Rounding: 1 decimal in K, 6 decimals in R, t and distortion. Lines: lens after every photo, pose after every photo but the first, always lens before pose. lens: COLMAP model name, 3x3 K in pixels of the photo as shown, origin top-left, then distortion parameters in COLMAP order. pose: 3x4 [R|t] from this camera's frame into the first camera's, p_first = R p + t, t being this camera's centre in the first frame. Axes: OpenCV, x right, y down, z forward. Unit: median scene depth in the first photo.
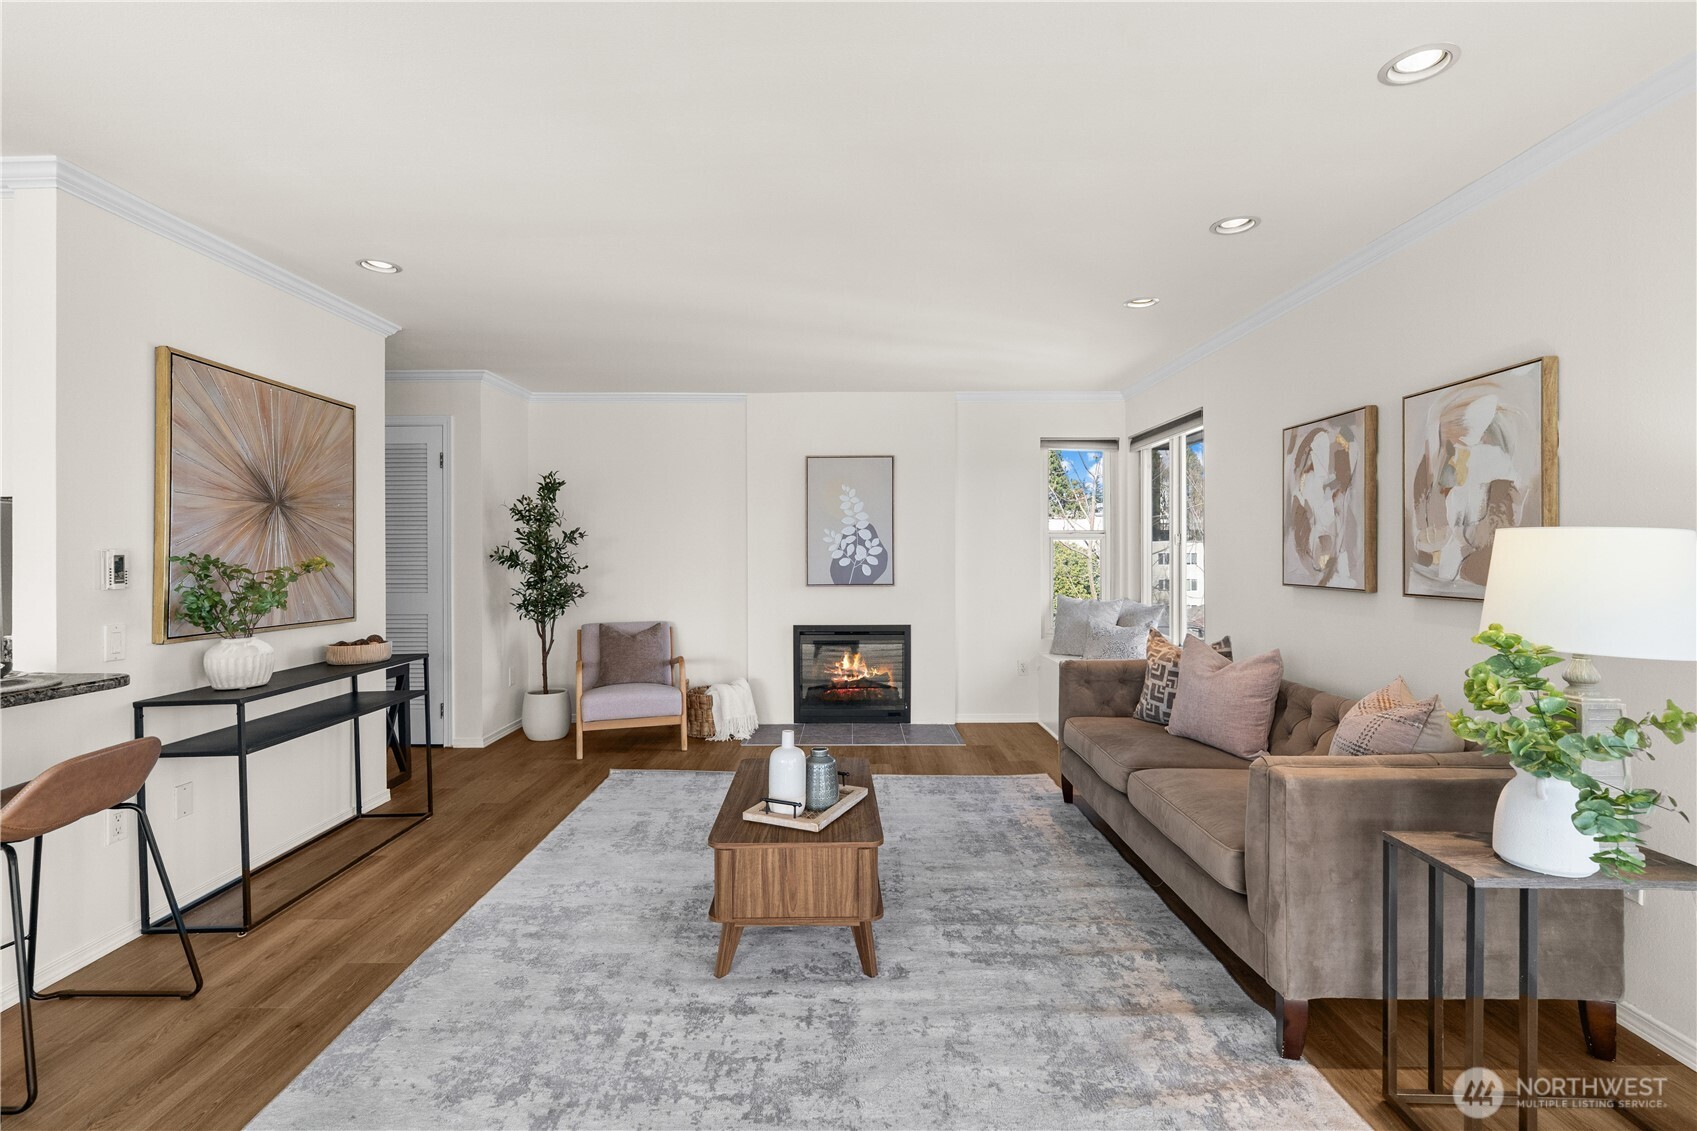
lens RADIAL K [[777.3, 0, 832.5], [0, 777.3, 556.2], [0, 0, 1]] dist [-0.002575, -0.000111]
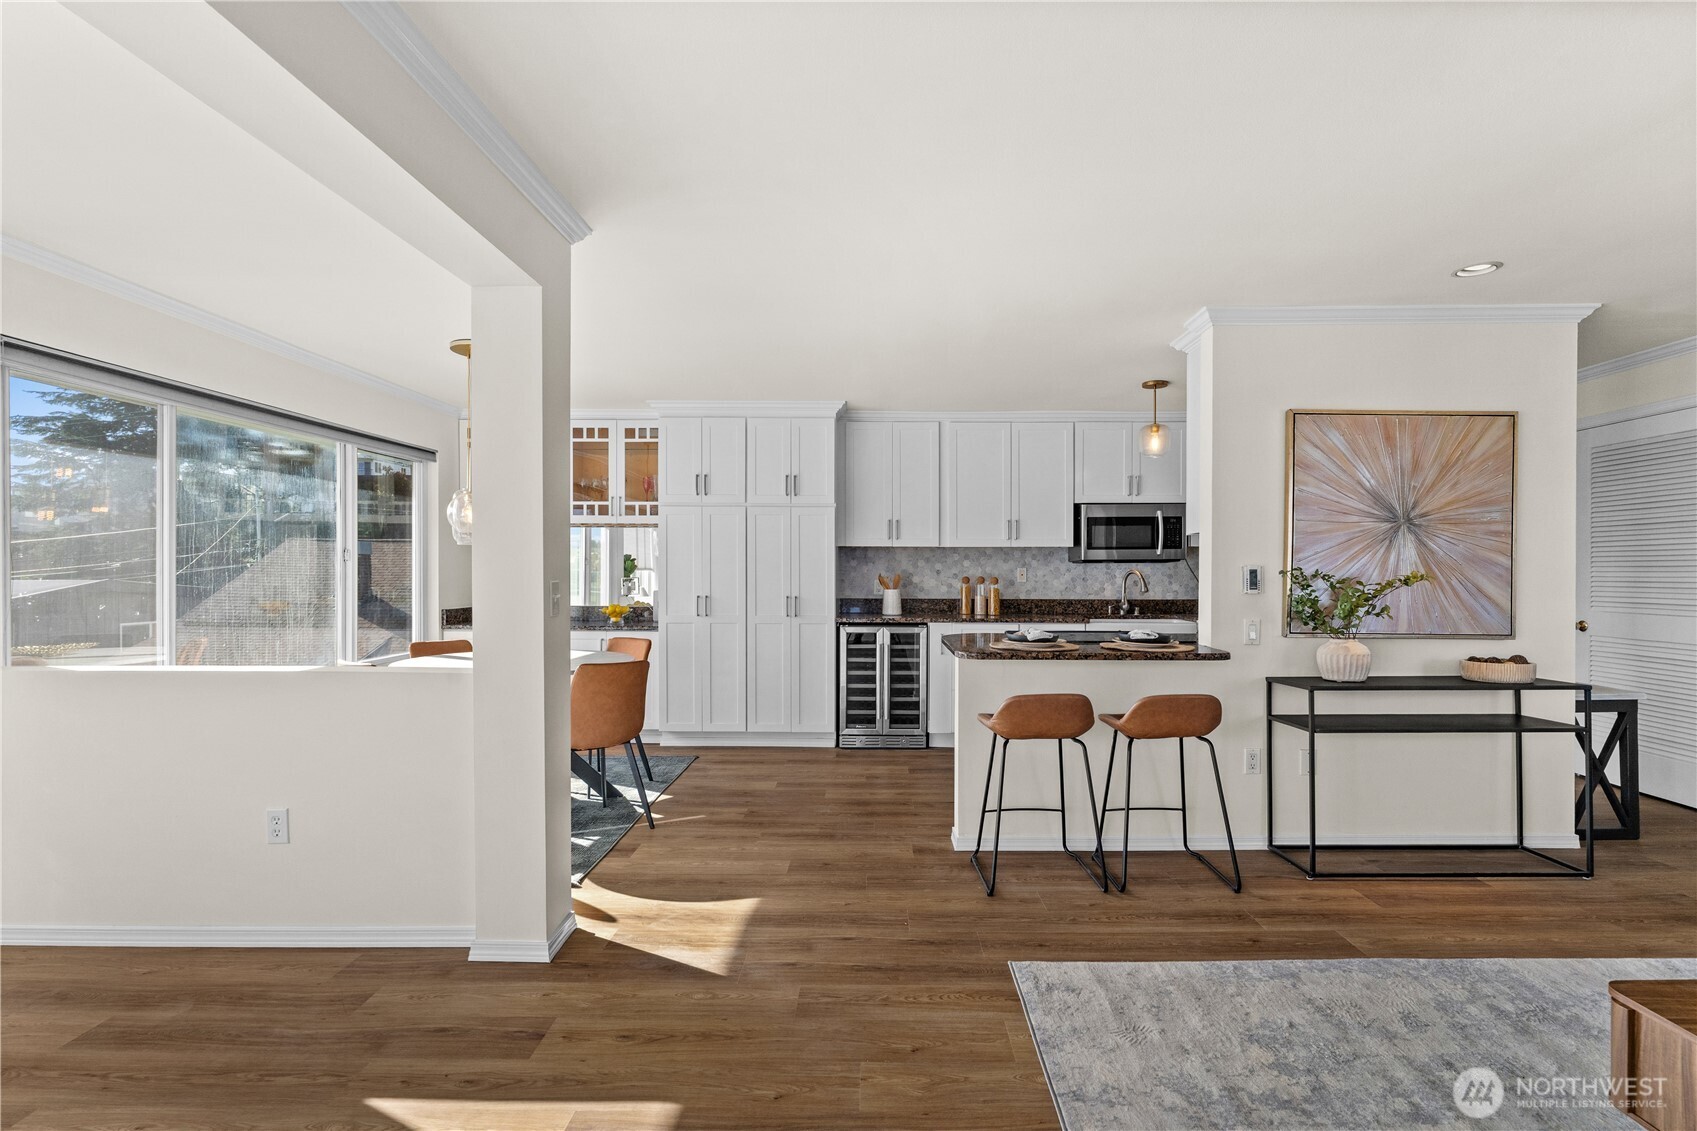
lens RADIAL K [[774.1, 0, 866.4], [0, 774.1, 572.0], [0, 0, 1]] dist [-0.007237, -0.000268]
pose [[0.004371, 0.004877, -0.999979, 0.412826], [-0.003115, 0.999983, 0.004863, -0.000644], [0.999986, 0.003094, 0.004386, 0.262820]]
